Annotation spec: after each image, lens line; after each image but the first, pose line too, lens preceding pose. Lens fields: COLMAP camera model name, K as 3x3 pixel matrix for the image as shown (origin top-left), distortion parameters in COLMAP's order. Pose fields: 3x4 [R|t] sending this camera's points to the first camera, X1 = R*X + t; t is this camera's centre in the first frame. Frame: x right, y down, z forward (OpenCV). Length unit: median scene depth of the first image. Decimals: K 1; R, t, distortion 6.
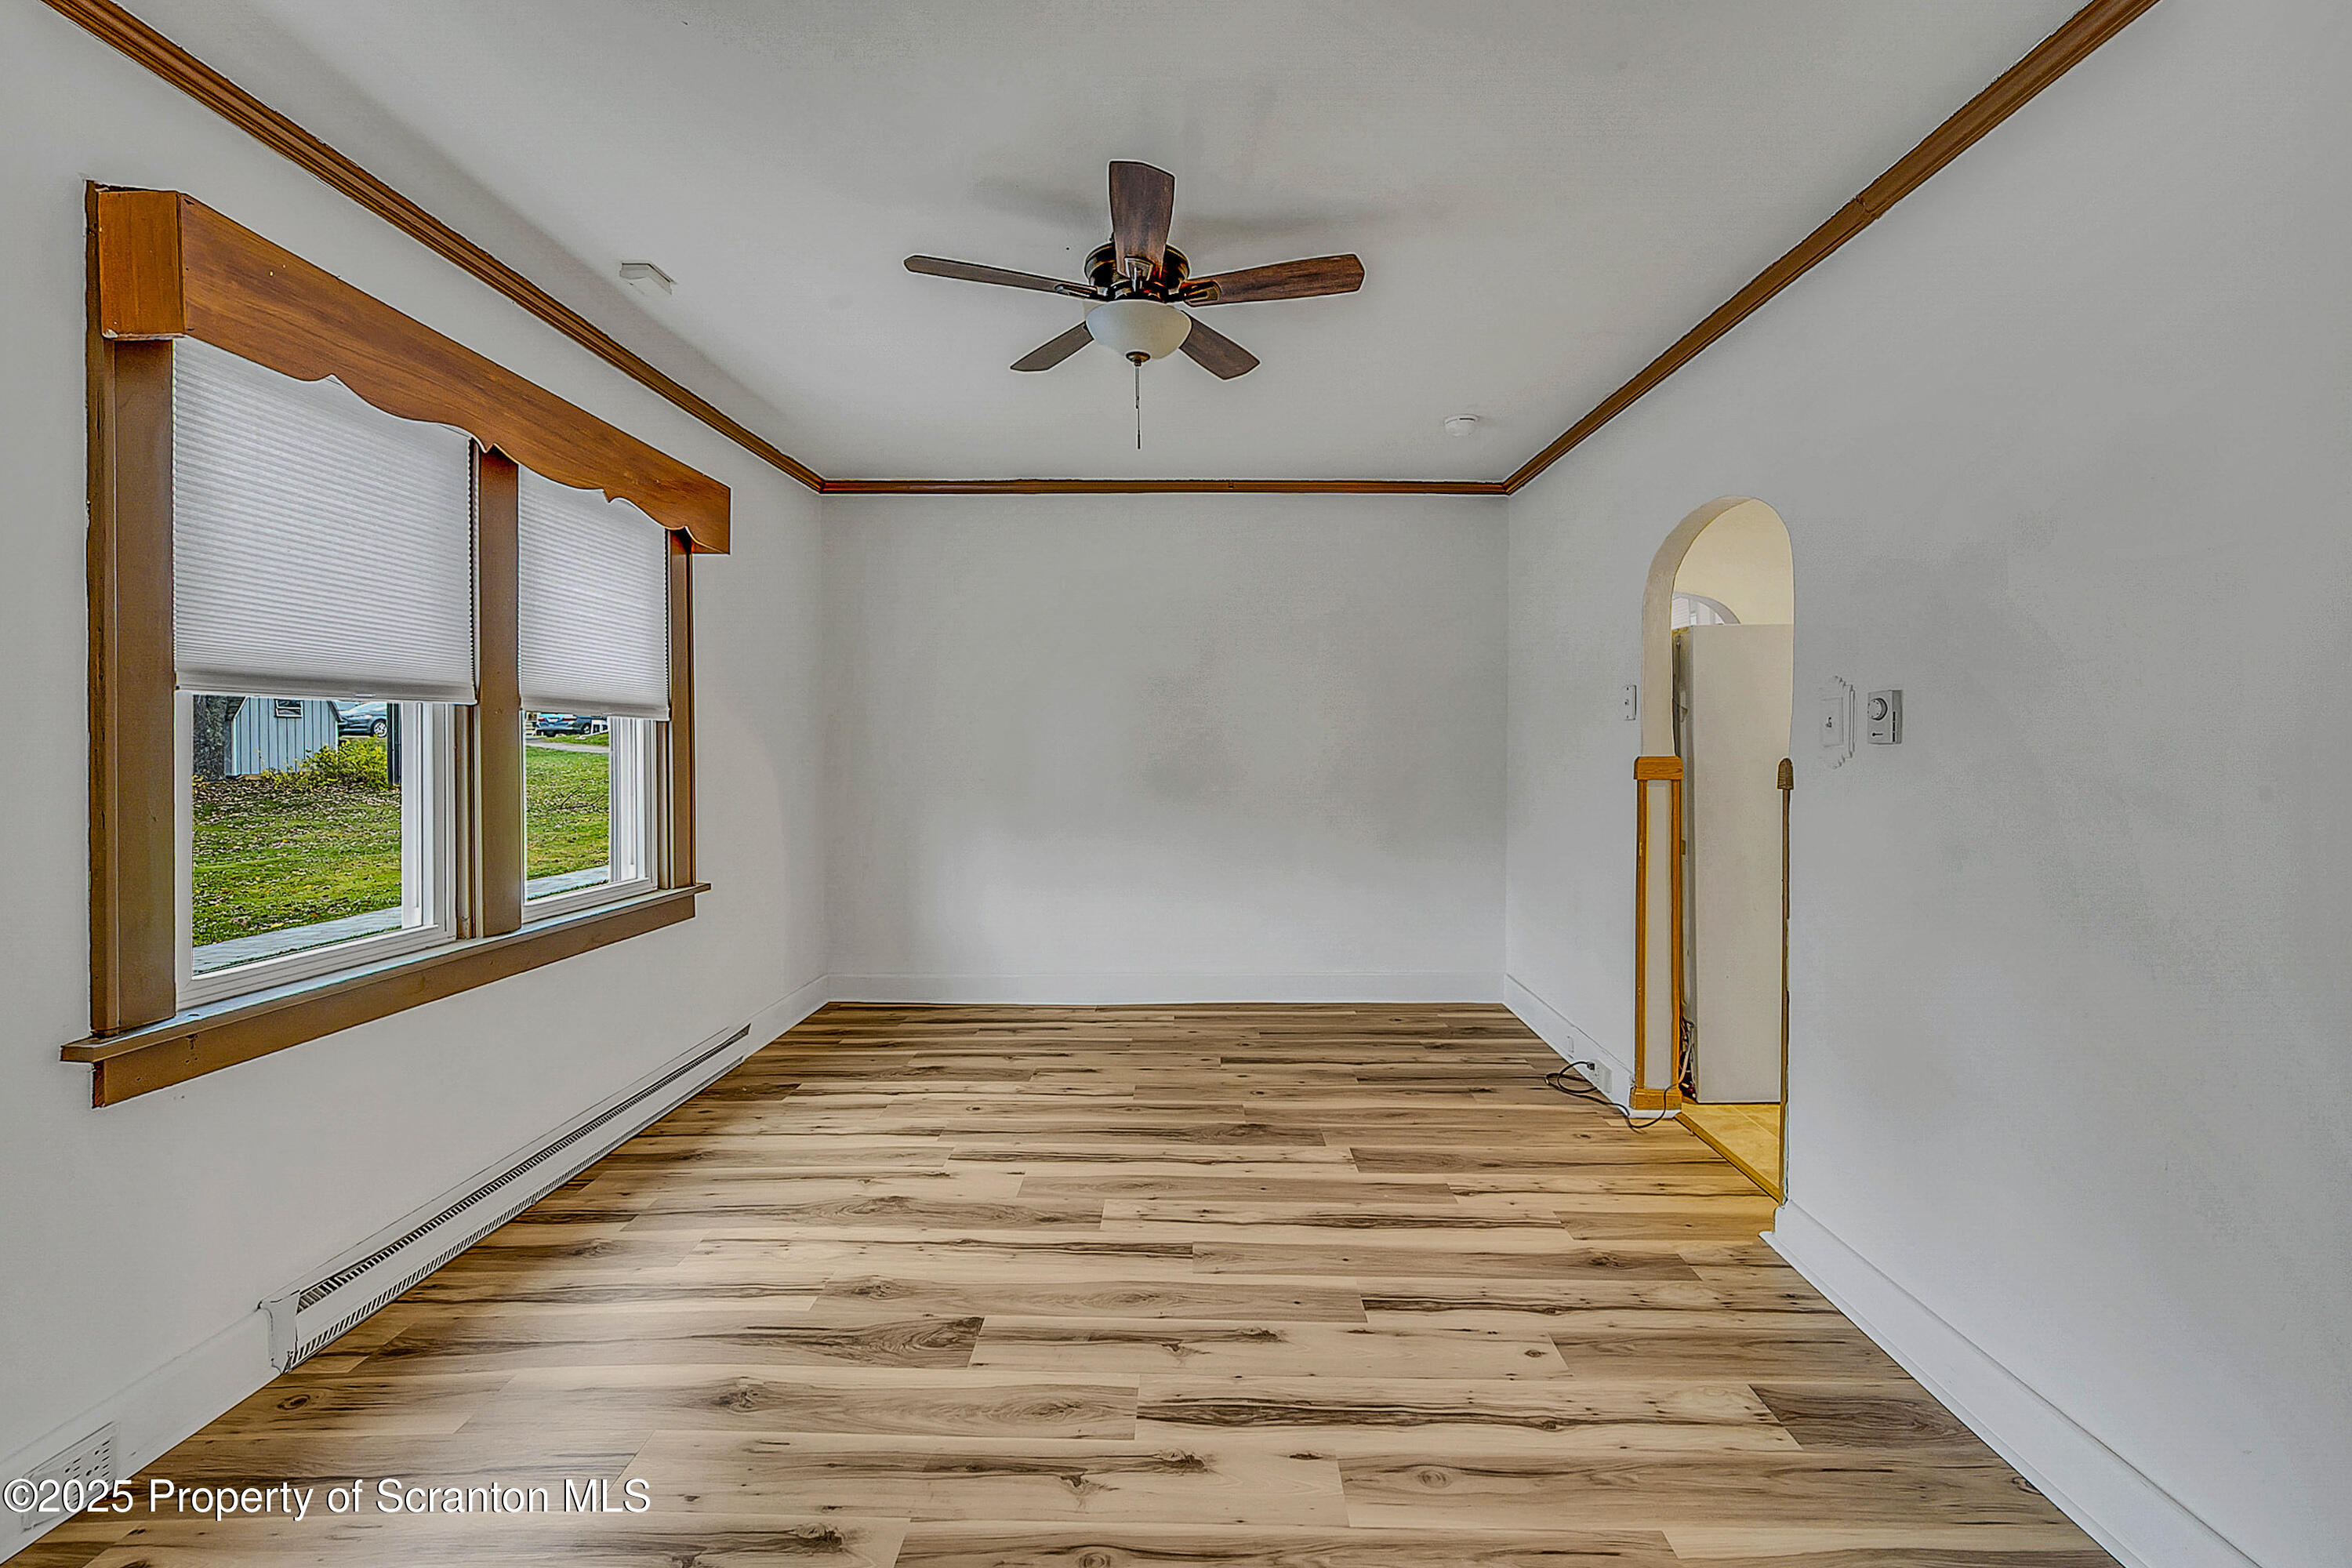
lens RADIAL K [[952.2, 0, 1214.7], [0, 952.2, 750.5], [0, 0, 1]] dist [-0.000298, -0.000029]
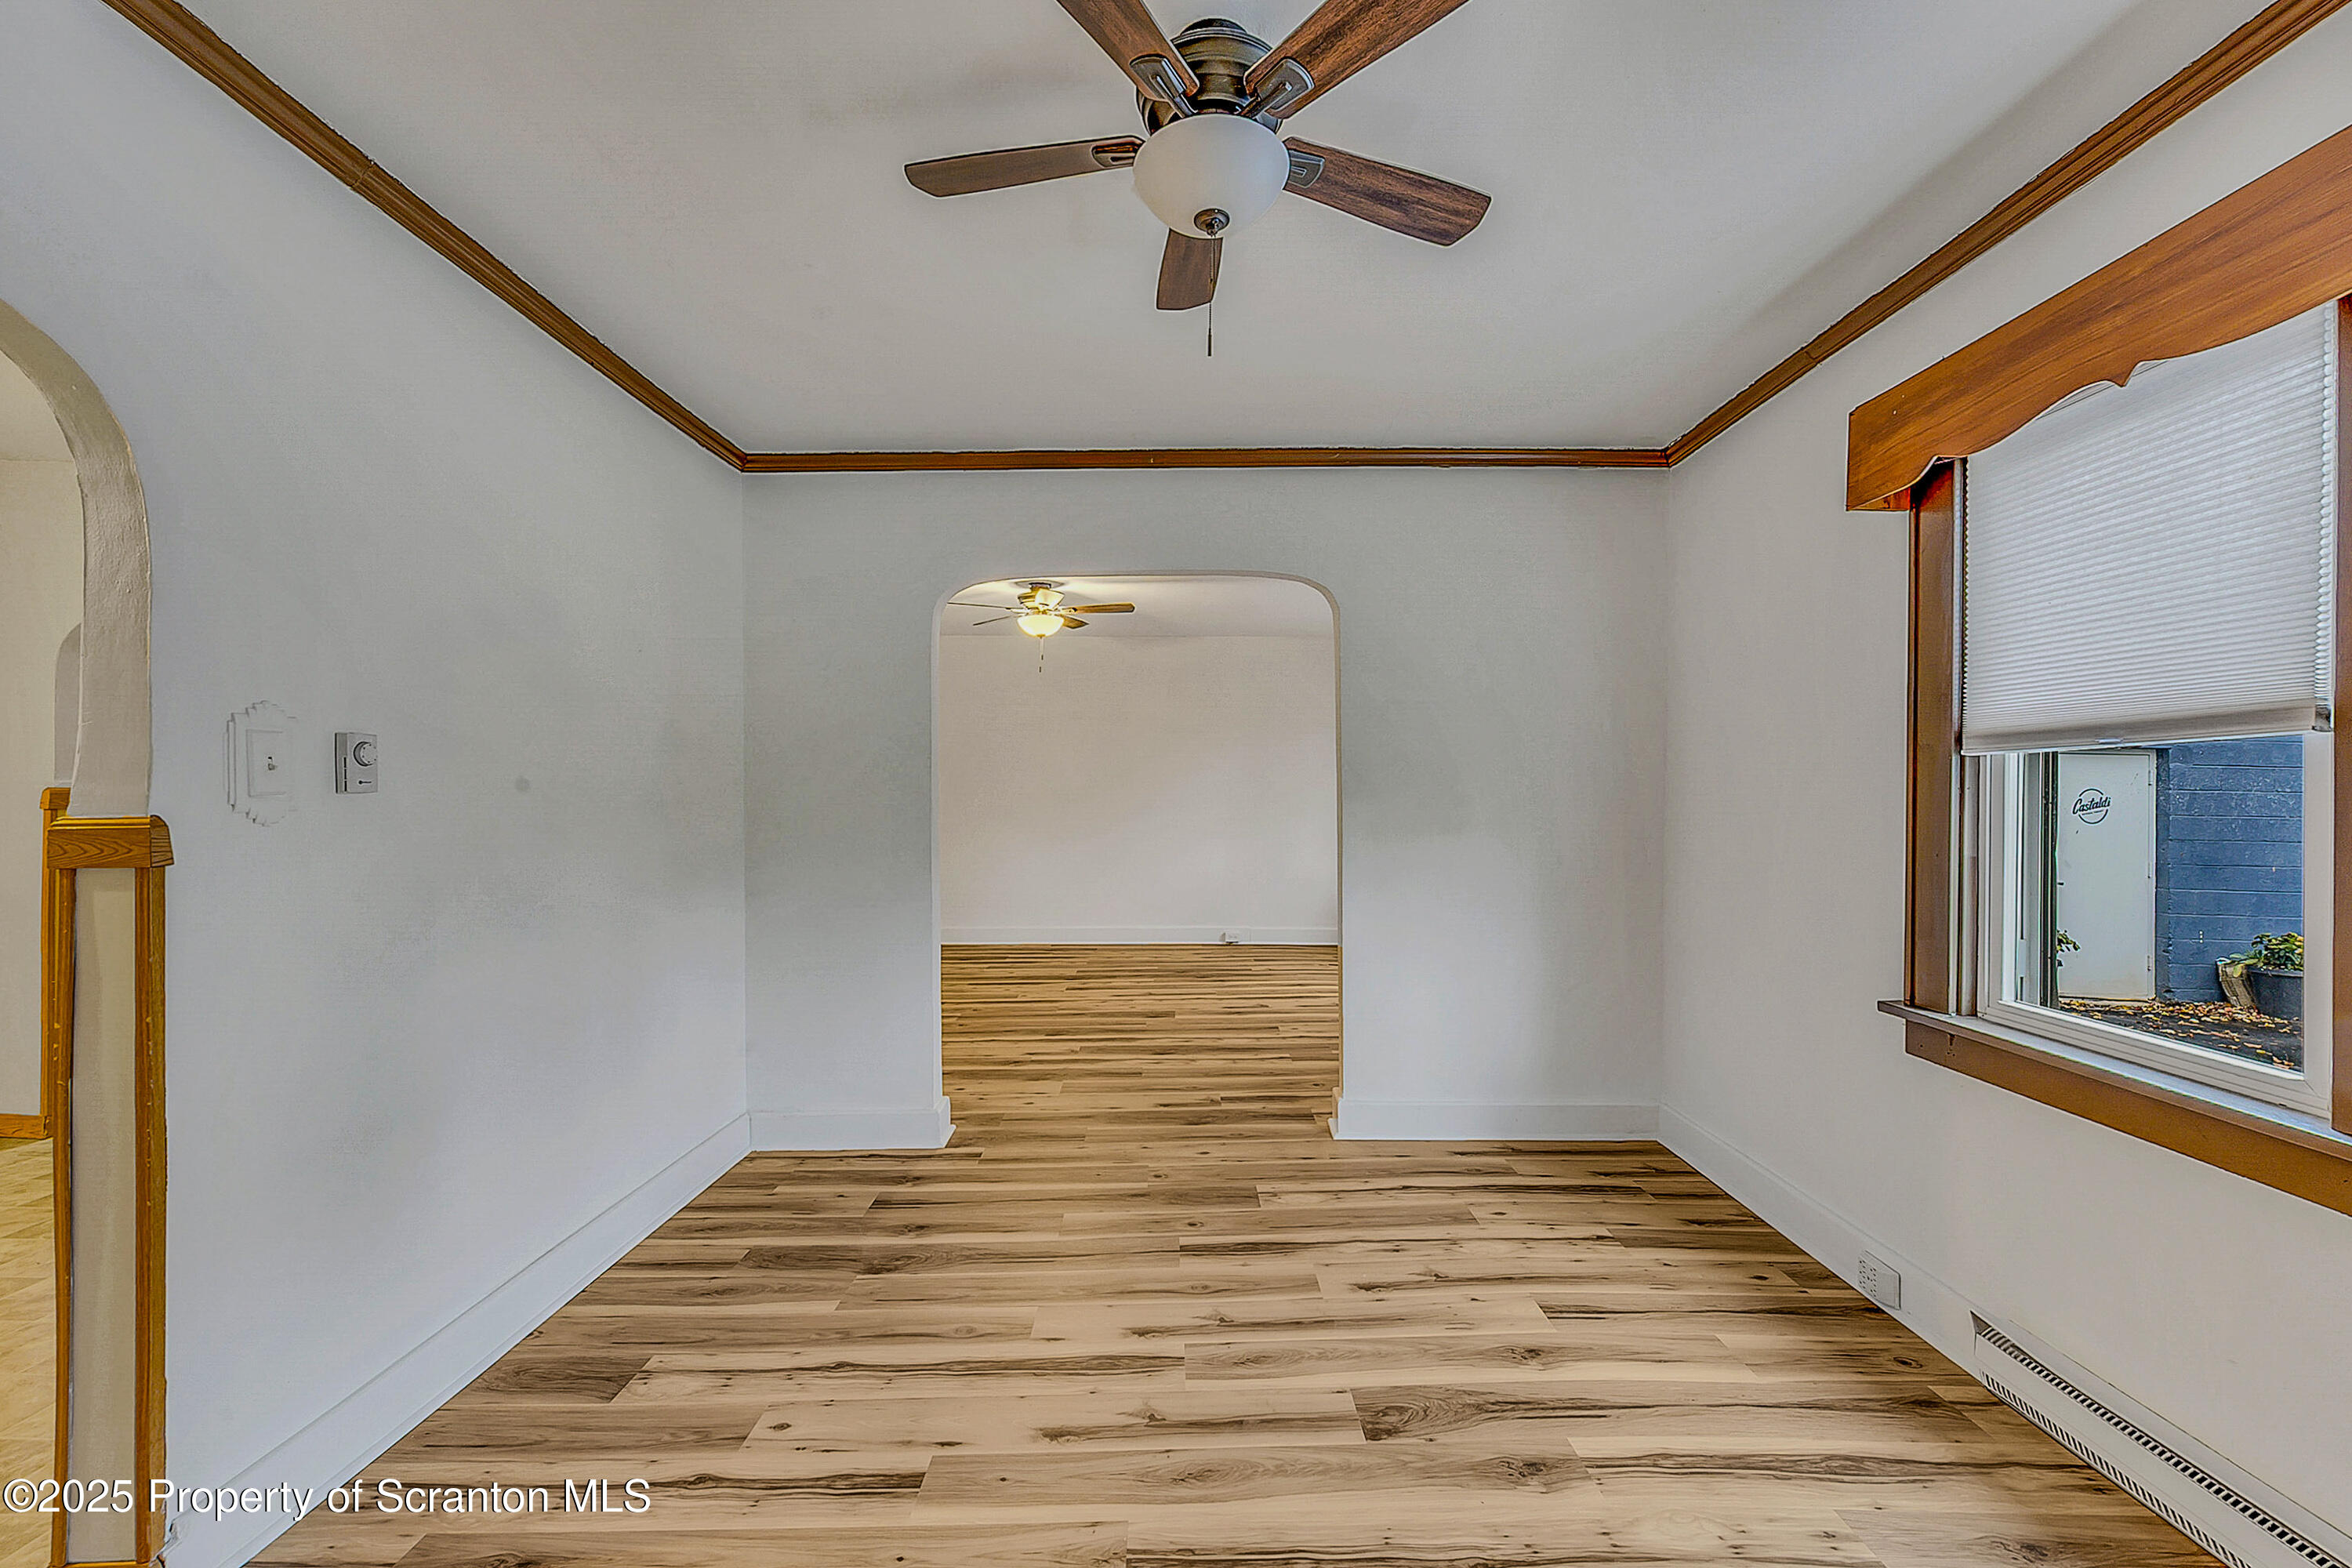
lens RADIAL K [[996.7, 0, 1178.9], [0, 996.7, 797.9], [0, 0, 1]] dist [-0.000448, -0.000126]
pose [[-0.999886, -0.002510, 0.014874, -0.083290], [-0.002424, 0.999980, 0.005795, -0.010978], [-0.014888, 0.005758, -0.999873, 2.040596]]
